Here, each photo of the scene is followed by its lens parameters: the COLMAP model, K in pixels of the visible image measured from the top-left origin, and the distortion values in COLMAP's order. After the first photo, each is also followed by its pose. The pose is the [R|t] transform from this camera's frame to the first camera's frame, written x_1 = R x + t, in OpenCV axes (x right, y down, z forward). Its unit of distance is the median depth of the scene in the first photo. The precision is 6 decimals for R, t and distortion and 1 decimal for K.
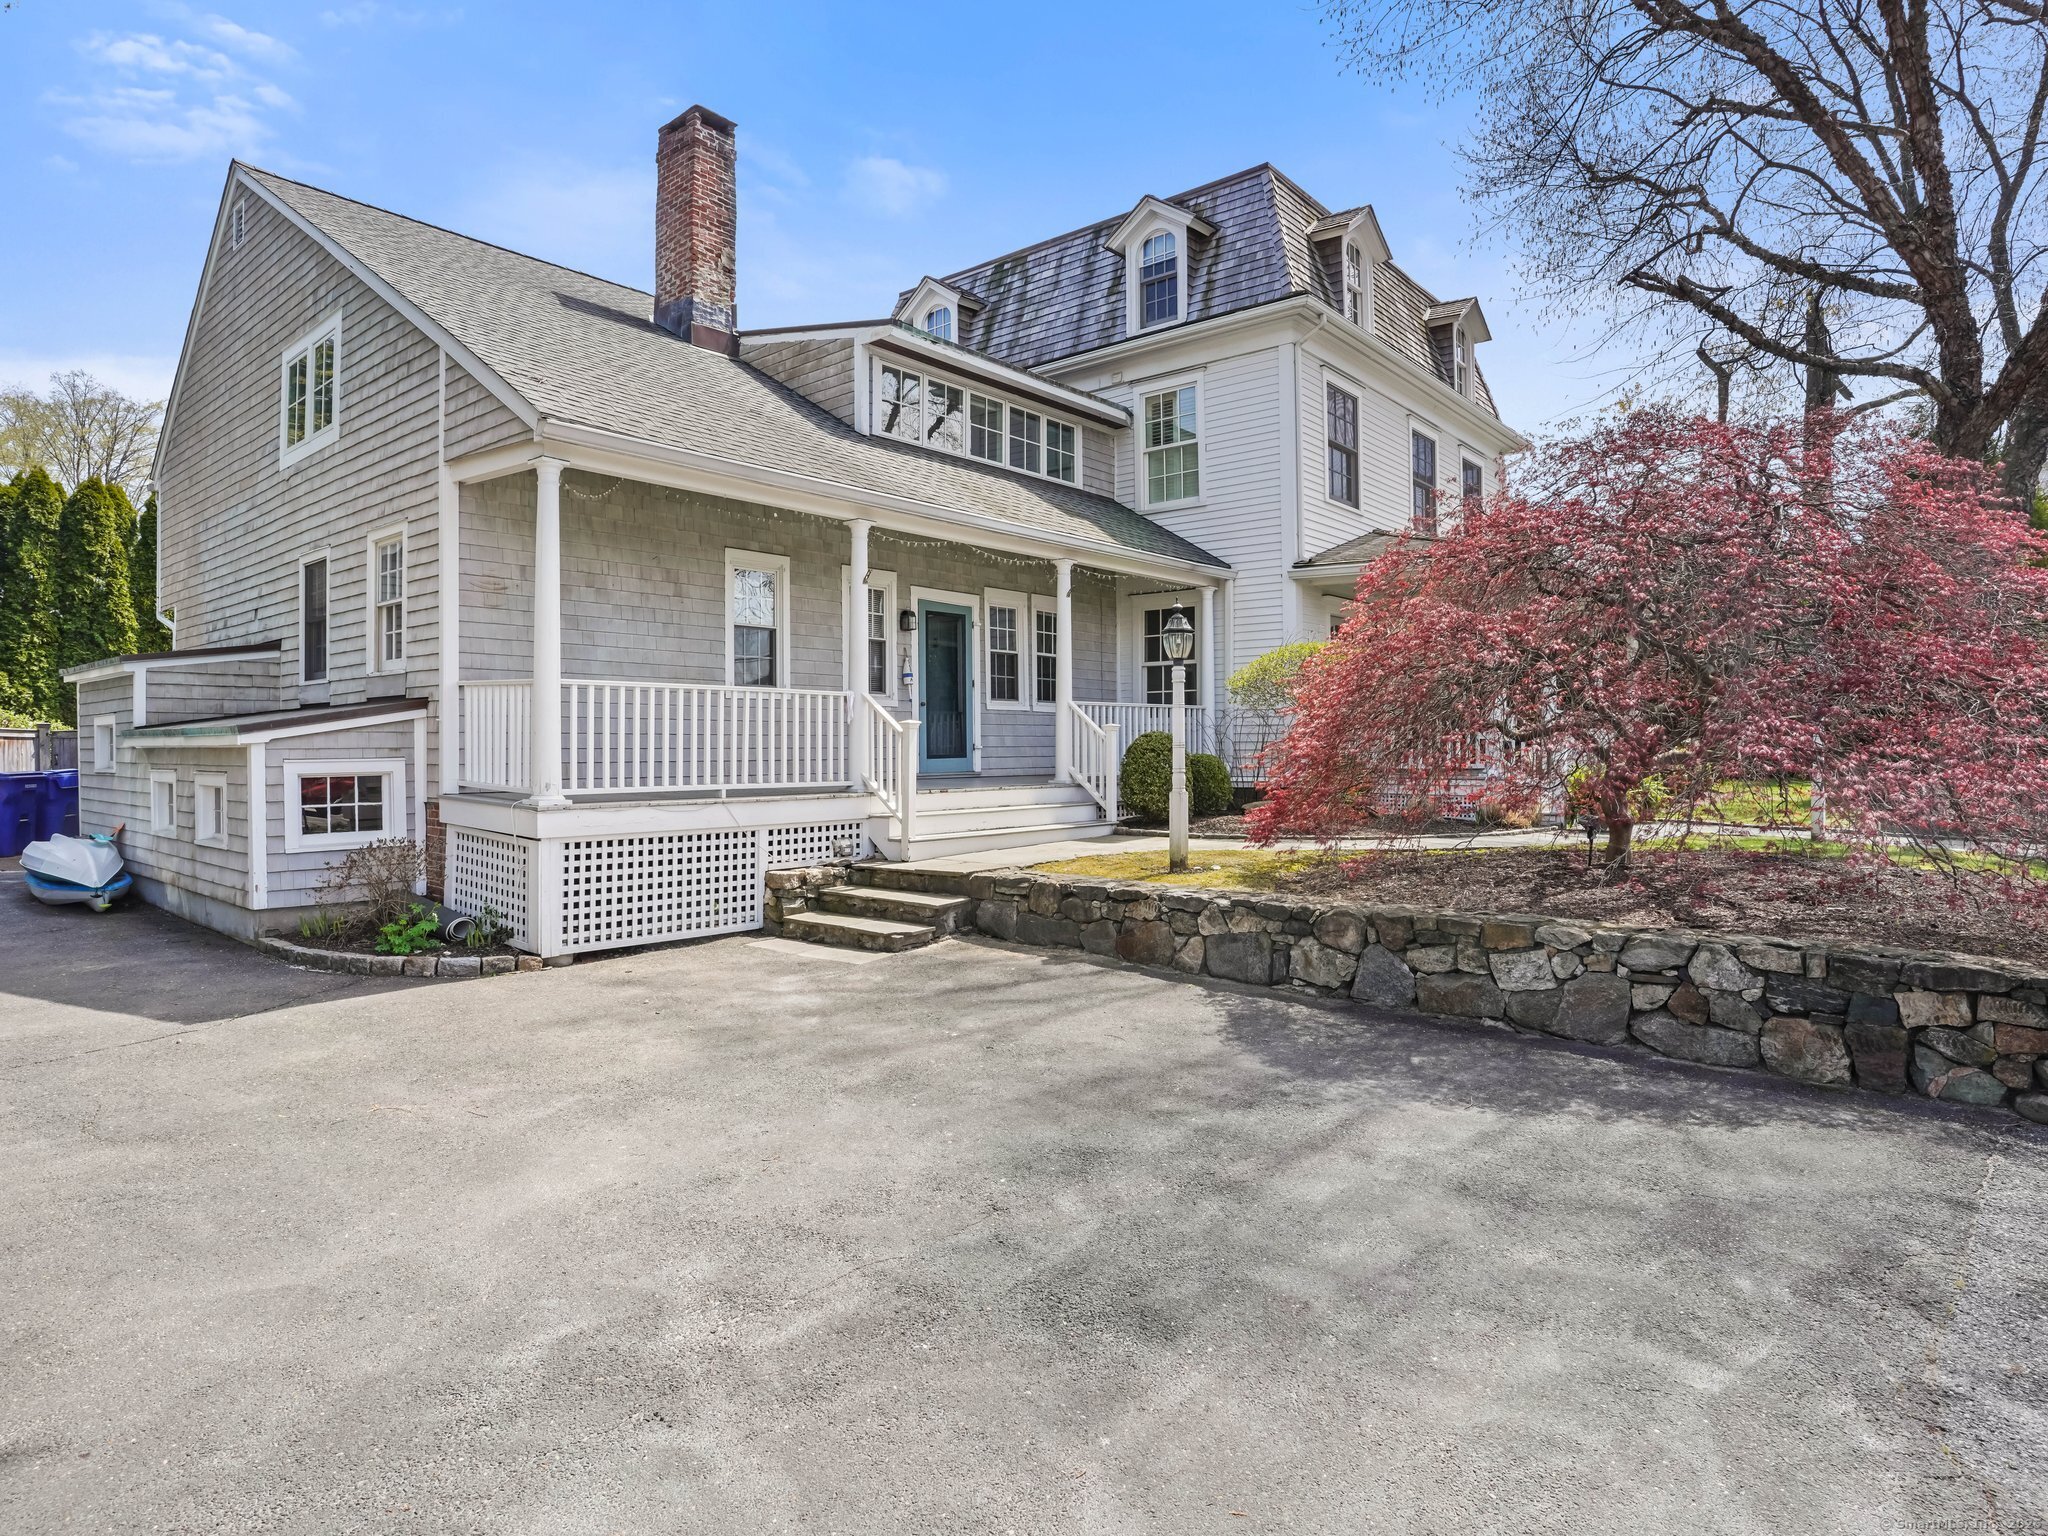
lens RADIAL K [[1142.6, 0, 1025.3], [0, 1142.6, 756.0], [0, 0, 1]] dist [-0.056307, 0.022102]
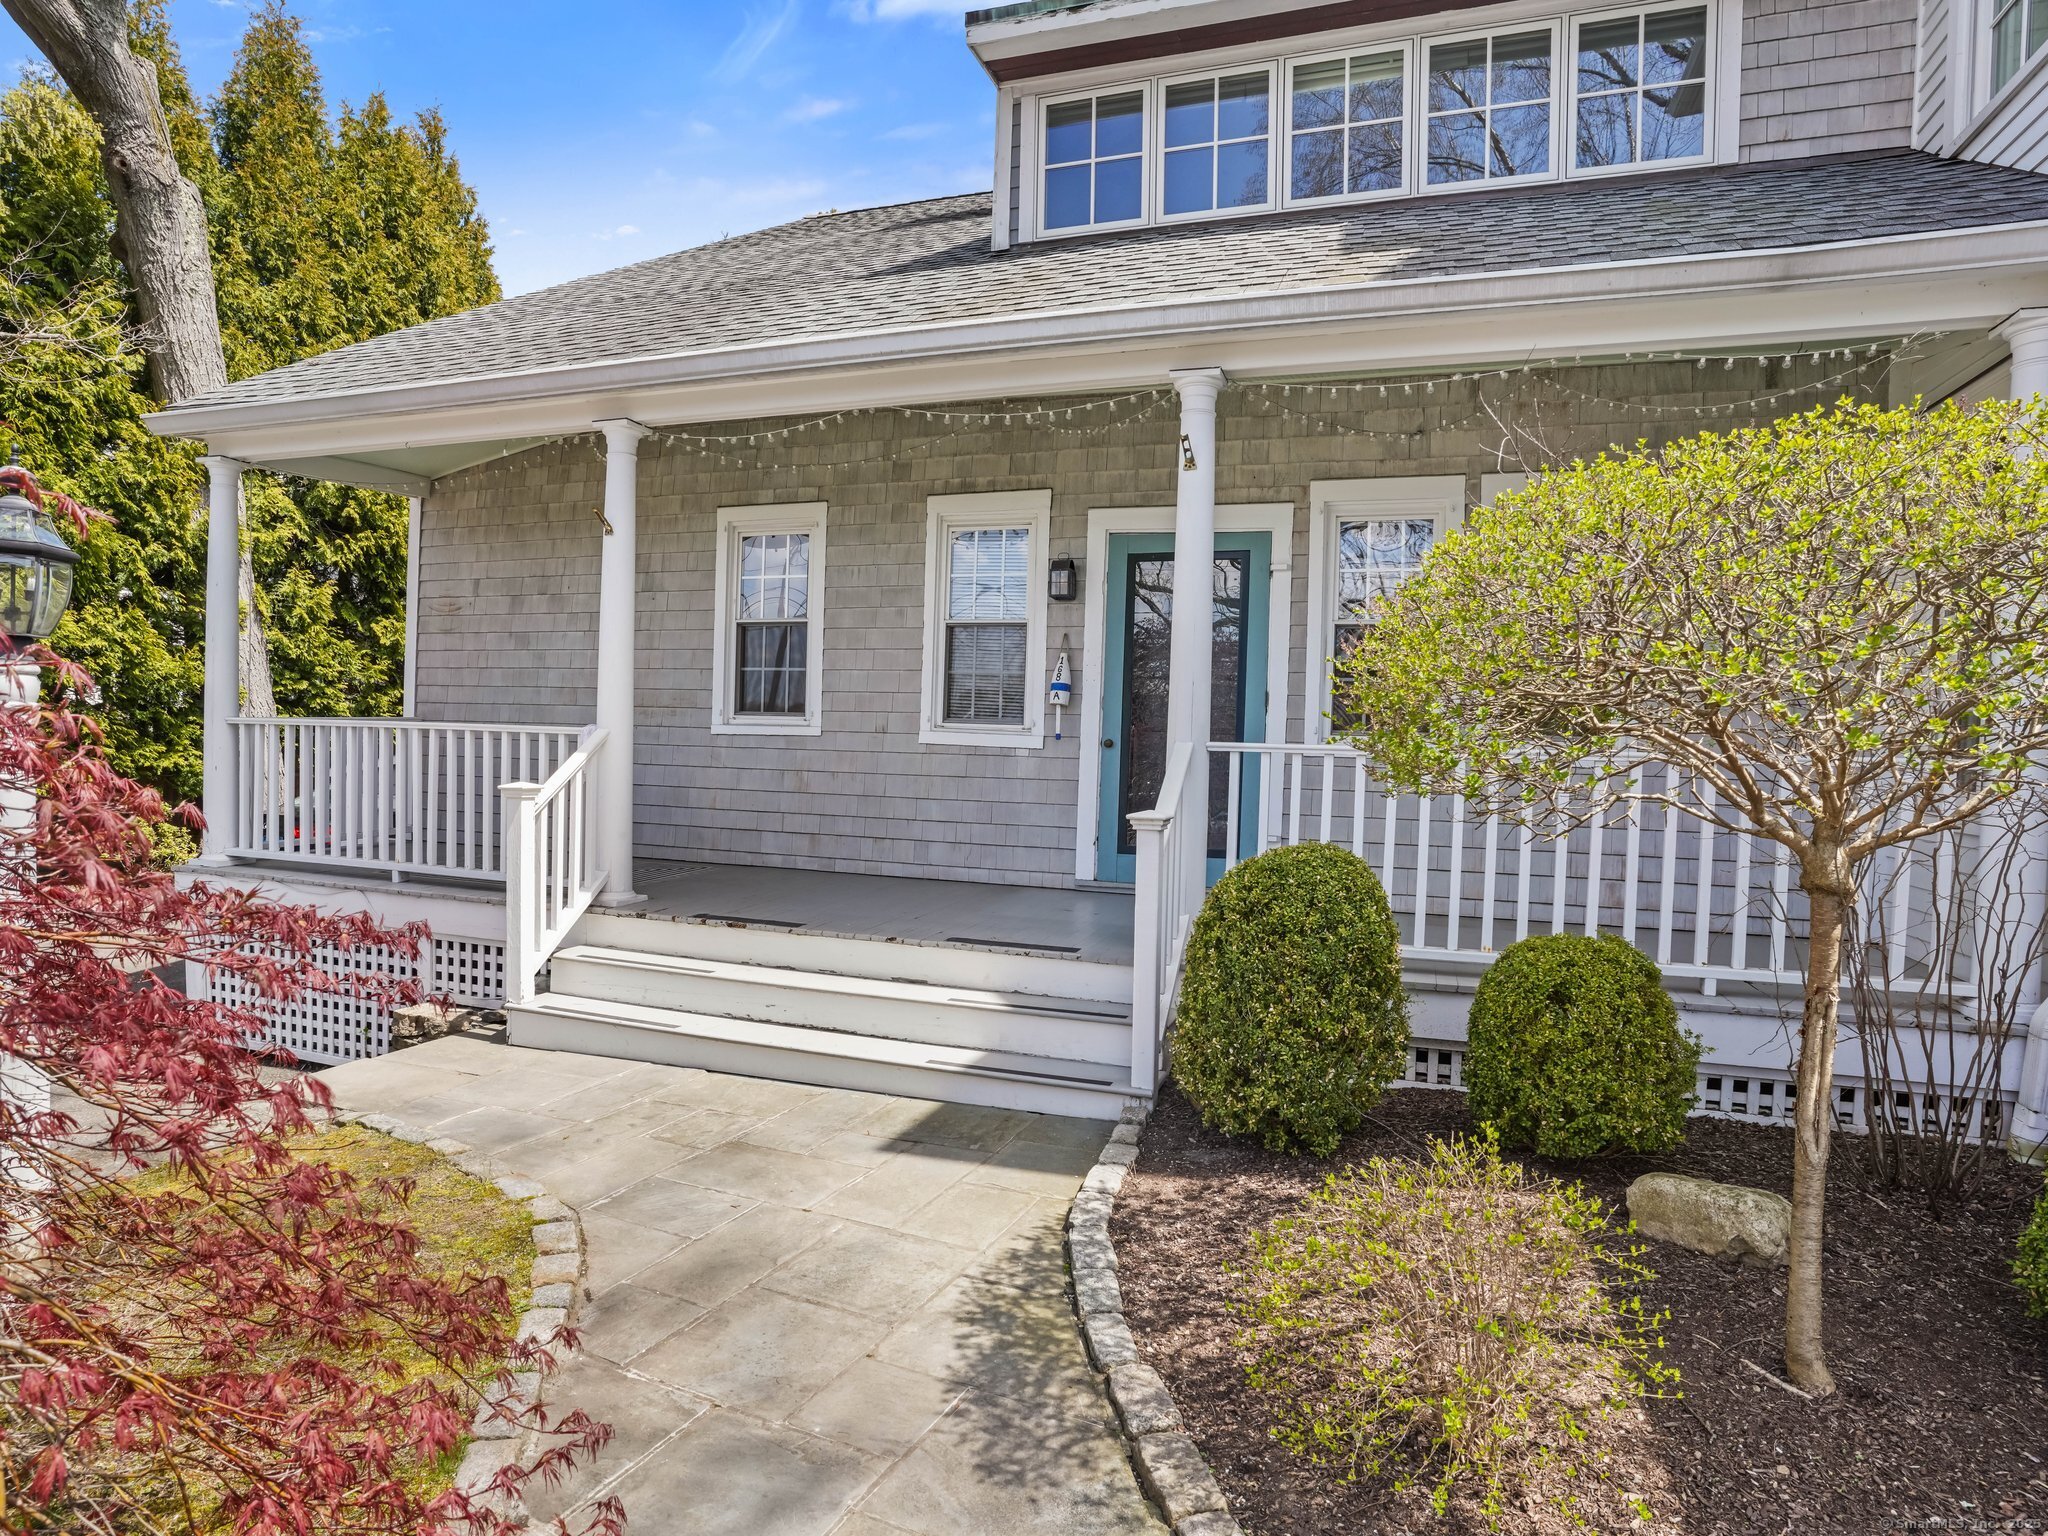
lens RADIAL K [[1142.6, 0, 1018.5], [0, 1142.6, 774.9], [0, 0, 1]] dist [-0.056307, 0.022102]
pose [[0.368200, 0.042782, -0.928762, 0.408826], [-0.036824, 0.998828, 0.031411, -0.051577], [0.929017, 0.022636, 0.369344, 0.875709]]
